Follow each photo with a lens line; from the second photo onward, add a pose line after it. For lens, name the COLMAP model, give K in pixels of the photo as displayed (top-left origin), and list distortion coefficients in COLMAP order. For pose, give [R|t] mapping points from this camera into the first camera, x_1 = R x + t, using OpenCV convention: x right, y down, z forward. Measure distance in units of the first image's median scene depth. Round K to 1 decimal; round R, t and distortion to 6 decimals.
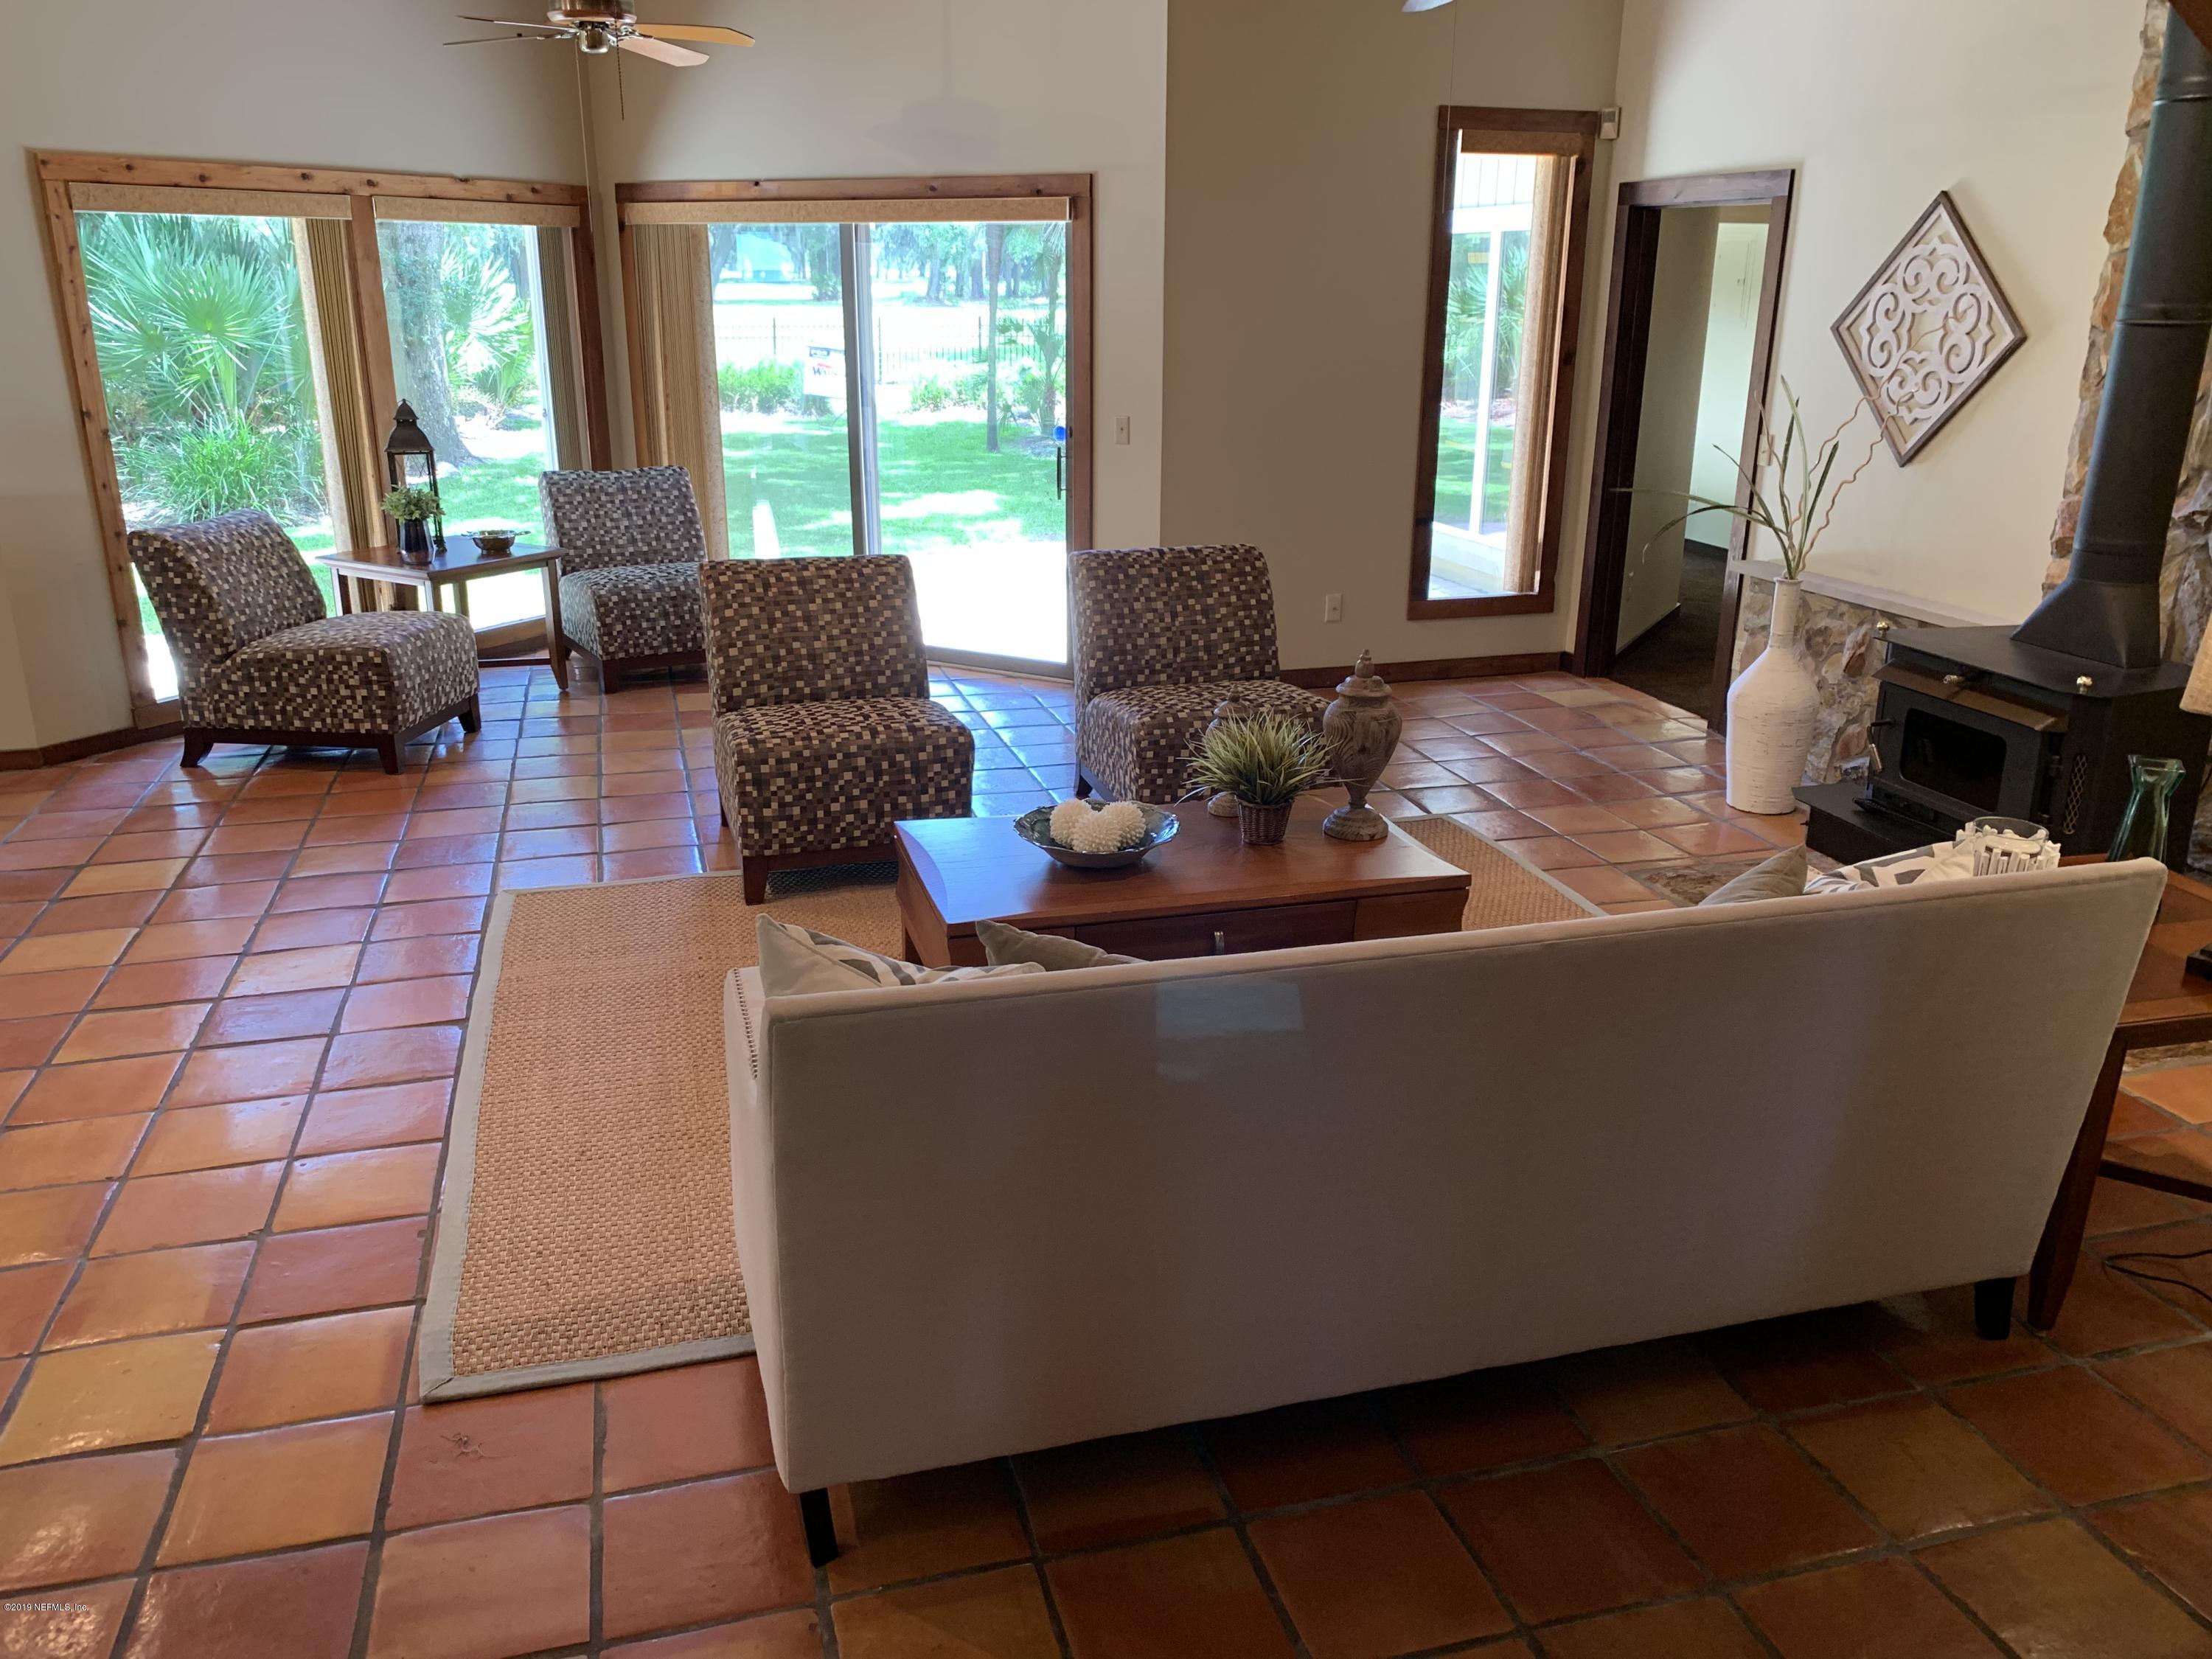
lens RADIAL K [[1697.5, 0, 1104.5], [0, 1697.5, 825.5], [0, 0, 1]] dist [0.053368, -0.007996]
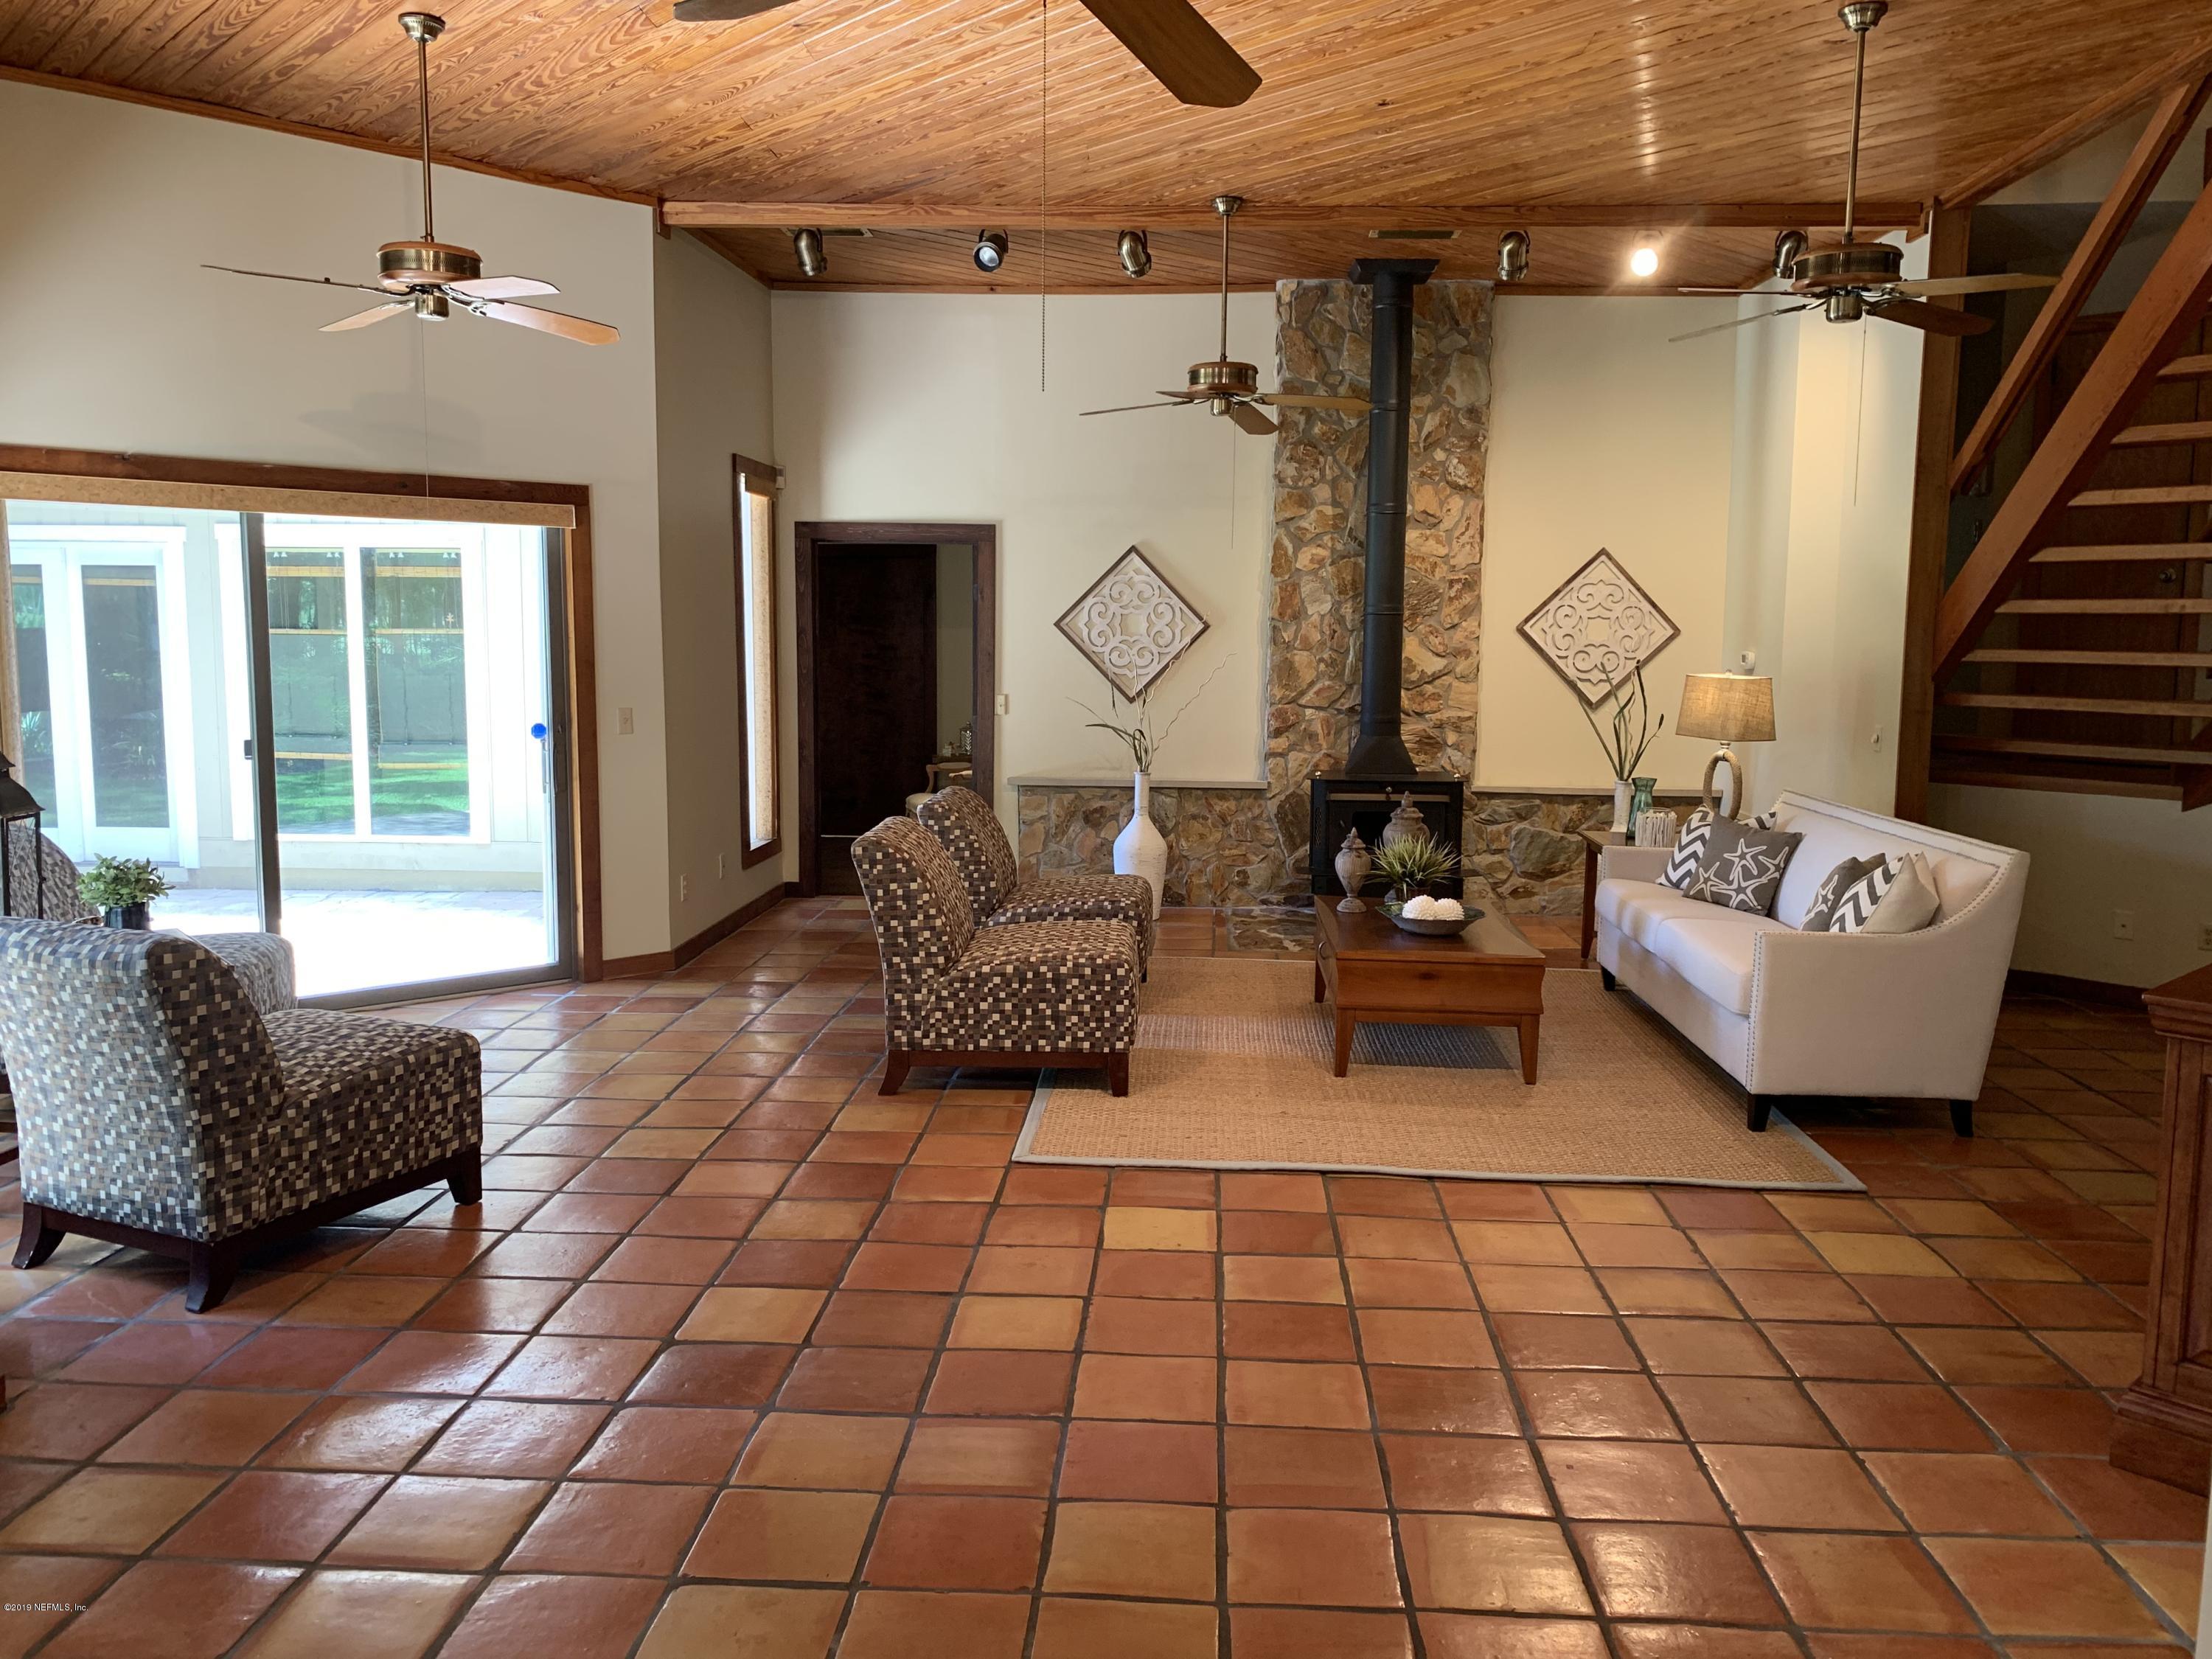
lens RADIAL K [[1697.5, 0, 1110.1], [0, 1697.5, 832.8], [0, 0, 1]] dist [0.053368, -0.007996]
pose [[0.323707, -0.117666, 0.938812, -1.087895], [0.287921, 0.957430, 0.020723, -0.129371], [-0.901286, 0.263595, 0.343805, 0.492299]]
